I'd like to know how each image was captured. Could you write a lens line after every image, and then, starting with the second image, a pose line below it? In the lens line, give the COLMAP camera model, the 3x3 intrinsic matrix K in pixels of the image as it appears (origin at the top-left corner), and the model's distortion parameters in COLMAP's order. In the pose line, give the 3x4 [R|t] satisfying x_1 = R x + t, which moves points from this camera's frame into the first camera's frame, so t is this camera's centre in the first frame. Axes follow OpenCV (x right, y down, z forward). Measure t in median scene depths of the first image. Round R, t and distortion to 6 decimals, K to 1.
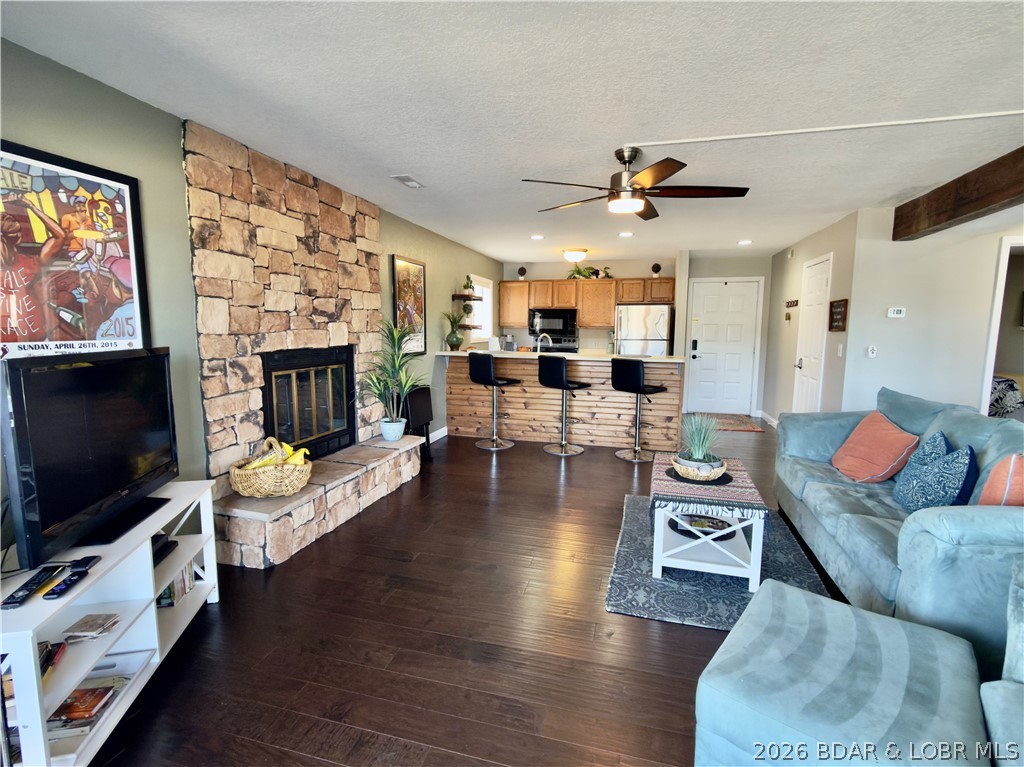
lens RADIAL K [[487.0, 0, 513.4], [0, 487.0, 385.1], [0, 0, 1]] dist [-0.001019, 0.000313]
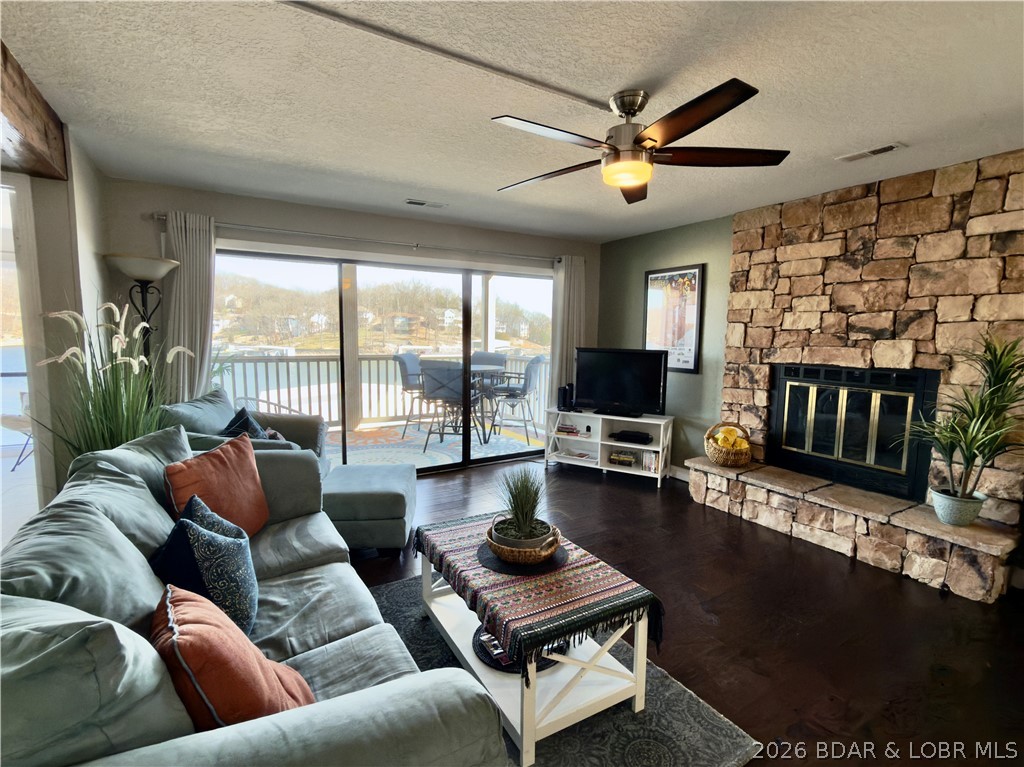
lens RADIAL K [[487.0, 0, 512.9], [0, 487.0, 385.4], [0, 0, 1]] dist [-0.001019, 0.000313]
pose [[-0.689988, 0.060709, -0.721270, 0.771275], [-0.104068, 0.977803, 0.181855, -0.153254], [0.716300, 0.200539, -0.668354, 1.240836]]
